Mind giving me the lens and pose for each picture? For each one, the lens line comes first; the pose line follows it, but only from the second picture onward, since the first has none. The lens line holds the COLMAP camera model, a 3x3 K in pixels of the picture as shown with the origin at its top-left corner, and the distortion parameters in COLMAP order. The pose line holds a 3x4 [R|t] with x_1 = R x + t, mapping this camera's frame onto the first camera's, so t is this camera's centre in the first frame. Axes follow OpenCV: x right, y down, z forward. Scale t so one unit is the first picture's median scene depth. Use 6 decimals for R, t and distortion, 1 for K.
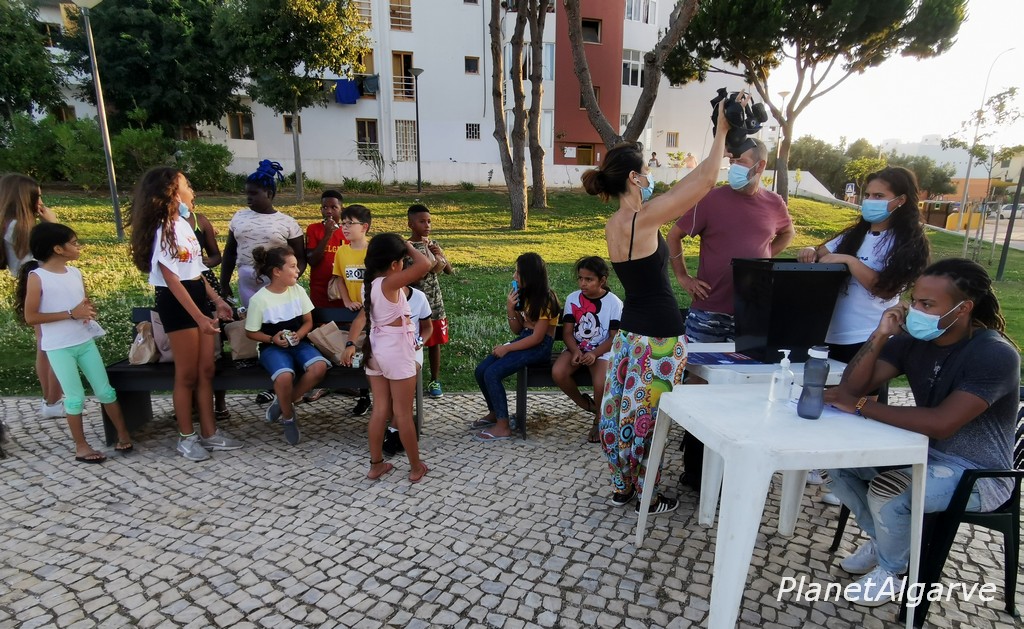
lens RADIAL K [[636.4, 0, 523.1], [0, 636.4, 380.9], [0, 0, 1]] dist [0.000346, 0.011020]
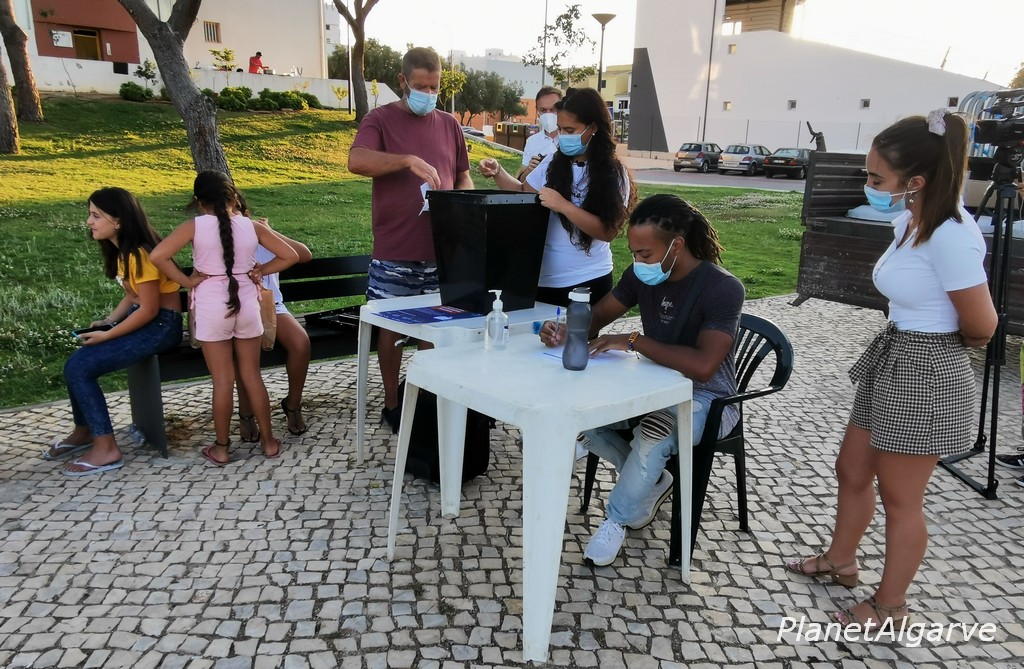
lens RADIAL K [[814.5, 0, 507.3], [0, 814.5, 377.7], [0, 0, 1]] dist [-0.003018, 0.005153]
pose [[0.849288, -0.137761, 0.509639, -0.171278], [0.119518, 0.990462, 0.068563, -0.015987], [-0.514223, 0.002681, 0.857652, 0.052394]]
